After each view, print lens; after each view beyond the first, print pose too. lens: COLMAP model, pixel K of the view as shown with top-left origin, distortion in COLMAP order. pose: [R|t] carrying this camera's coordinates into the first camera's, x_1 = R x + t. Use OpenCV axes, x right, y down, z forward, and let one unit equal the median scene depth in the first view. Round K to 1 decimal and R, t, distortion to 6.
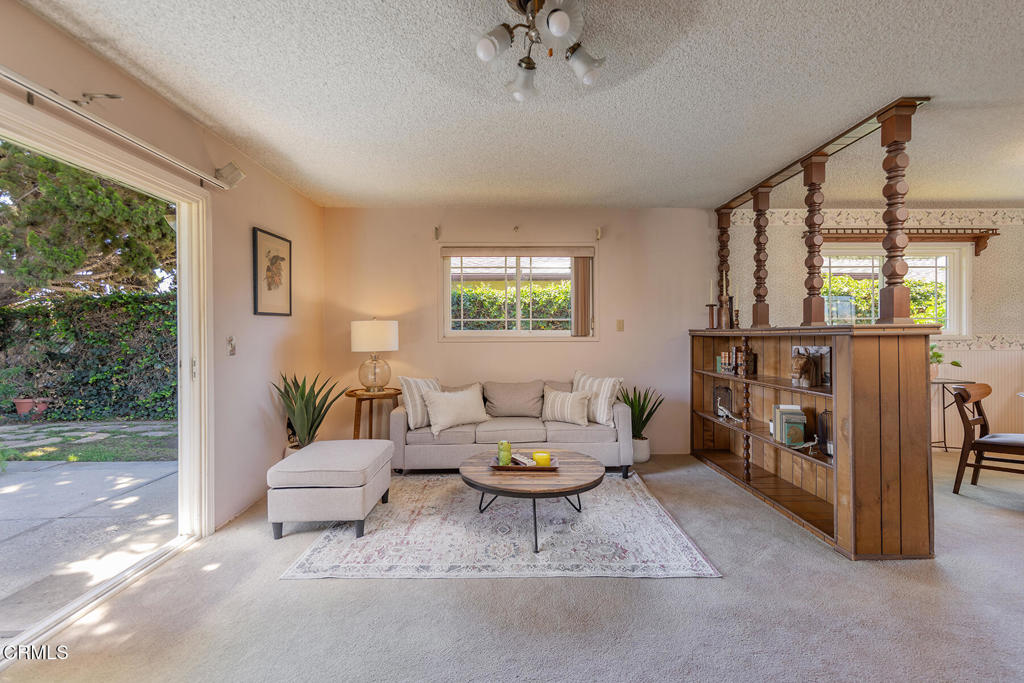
lens RADIAL K [[446.8, 0, 512.0], [0, 446.8, 341.5], [0, 0, 1]] dist [-0.000444, -0.000092]
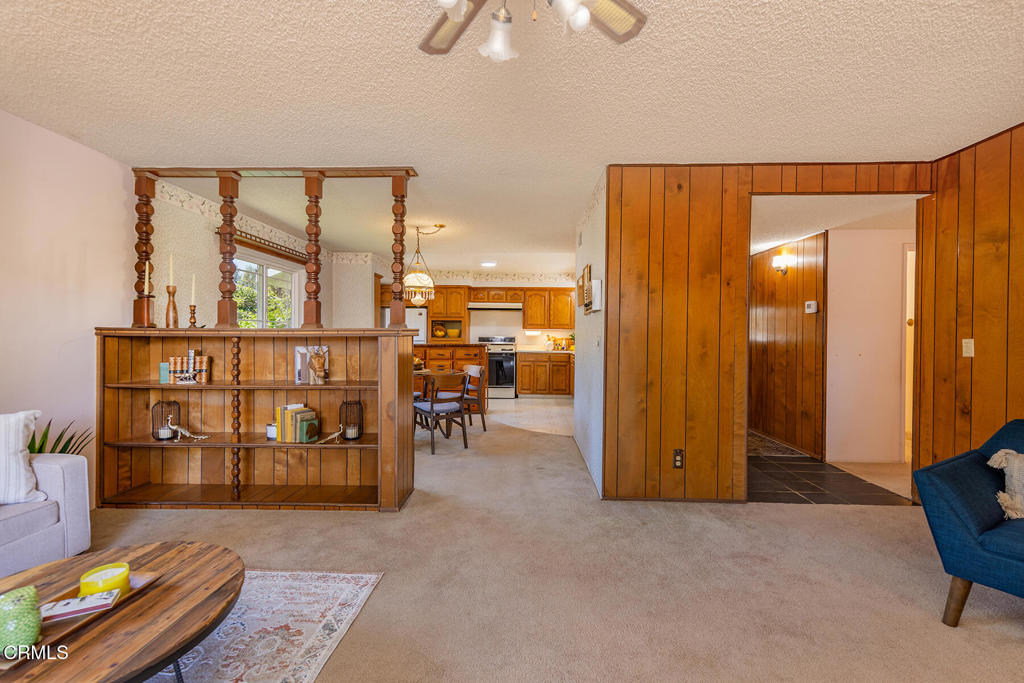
lens RADIAL K [[436.2, 0, 512.0], [0, 436.2, 341.5], [0, 0, 1]] dist [0.001334, 0.000148]
pose [[0.035276, -0.007764, 0.999347, -0.306227], [0.012227, 0.999898, 0.007337, -0.002184], [-0.999303, 0.011960, 0.035367, 0.404837]]
